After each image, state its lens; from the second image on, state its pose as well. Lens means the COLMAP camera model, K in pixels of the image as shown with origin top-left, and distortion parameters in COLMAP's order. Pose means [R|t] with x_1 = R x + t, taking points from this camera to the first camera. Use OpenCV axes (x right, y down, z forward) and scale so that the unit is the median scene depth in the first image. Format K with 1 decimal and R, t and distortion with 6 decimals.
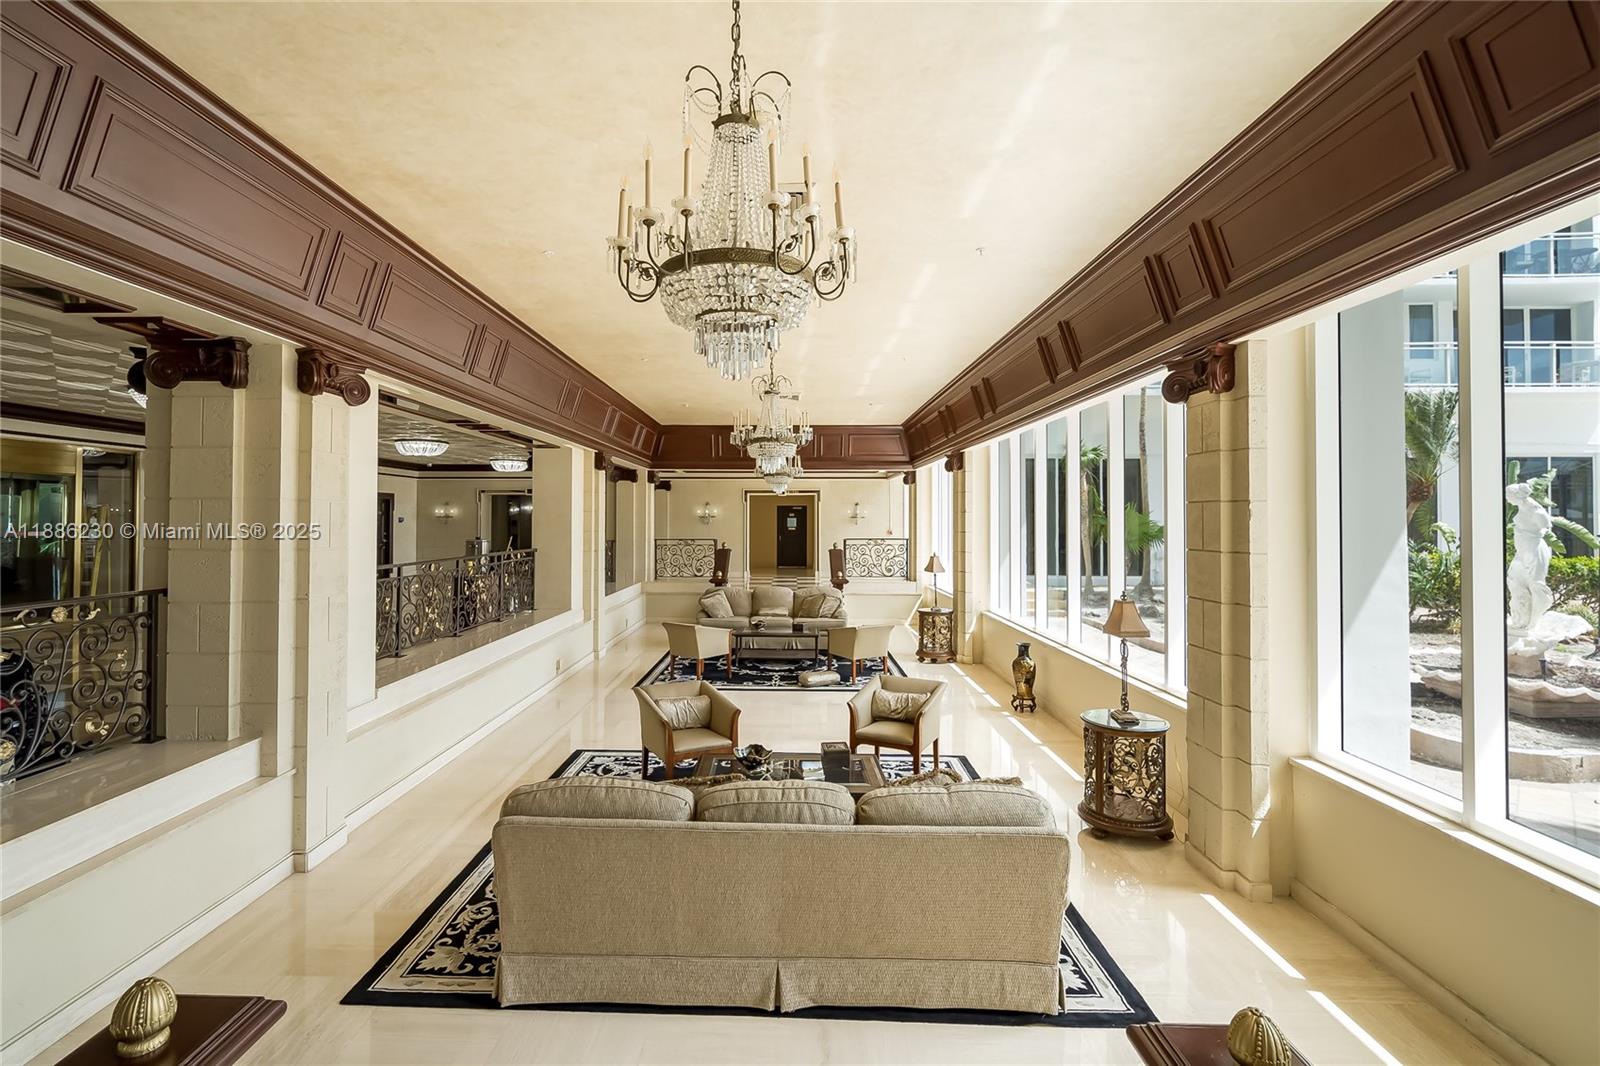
lens RADIAL K [[743.7, 0, 766.1], [0, 743.7, 513.3], [0, 0, 1]] dist [0.001284, -0.000001]
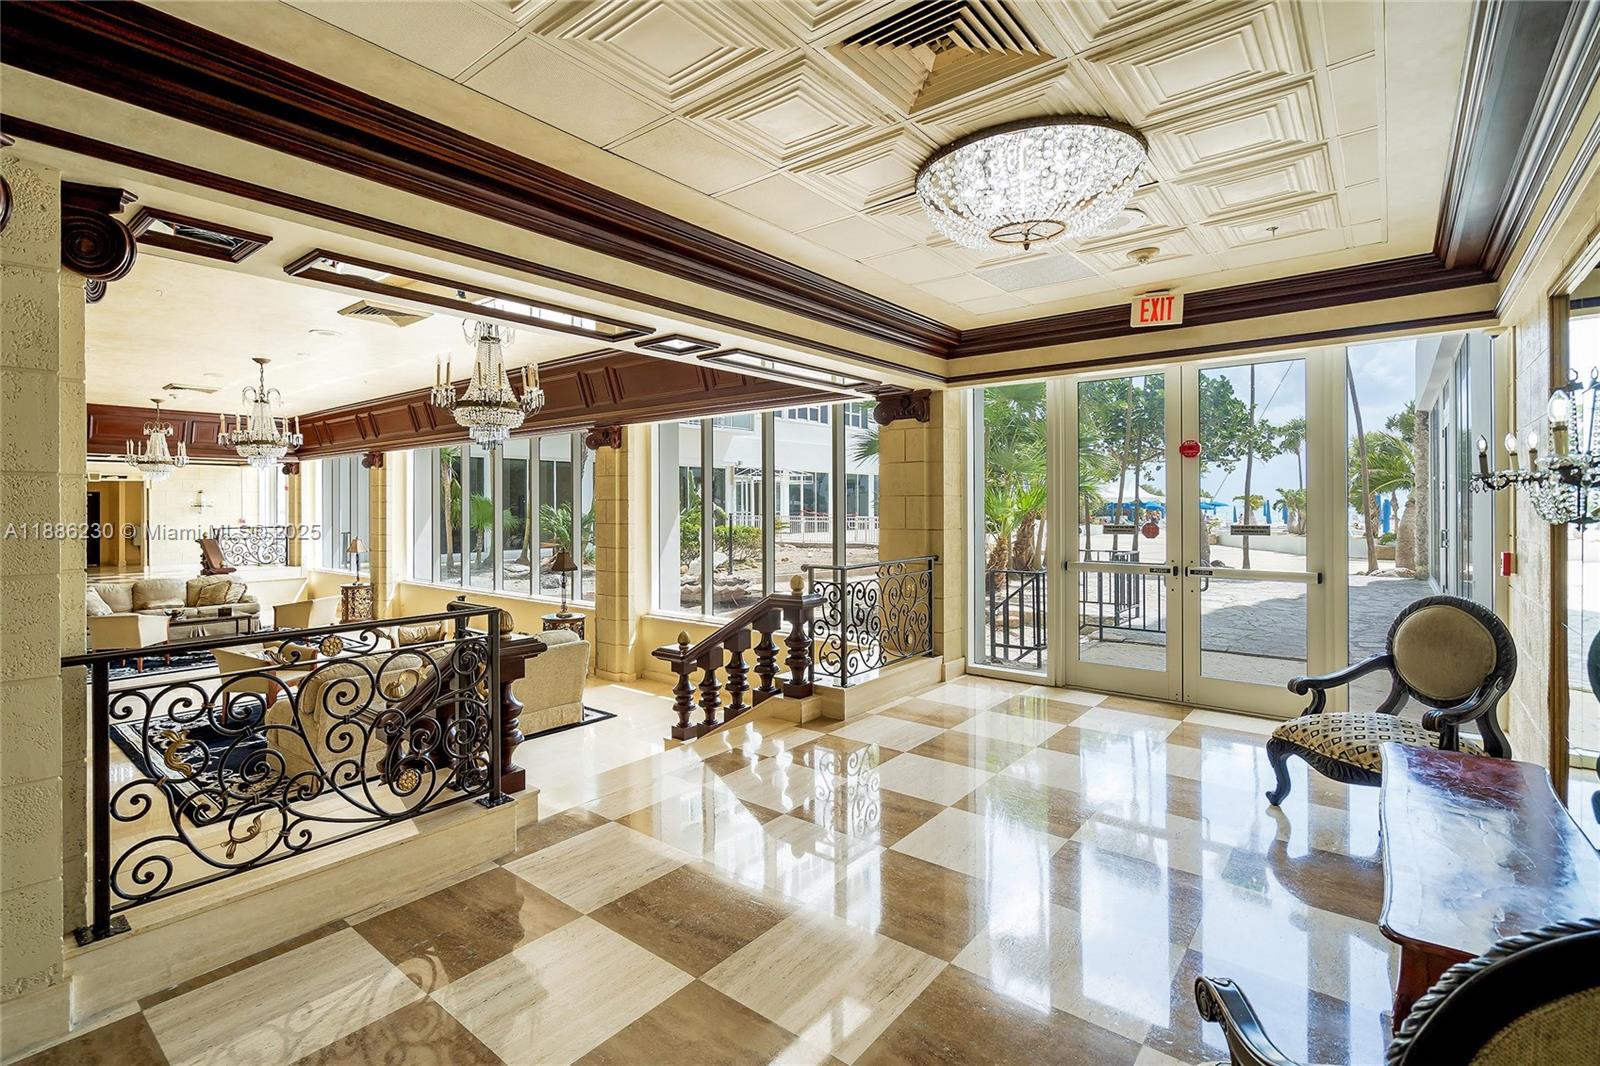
lens RADIAL K [[743.7, 0, 780.3], [0, 743.7, 502.9], [0, 0, 1]] dist [0.001284, -0.000001]
pose [[0.607372, 0.001598, 0.794416, -0.686333], [-0.004690, 0.999988, 0.001574, -0.011552], [-0.794404, -0.004682, 0.607372, -0.572915]]
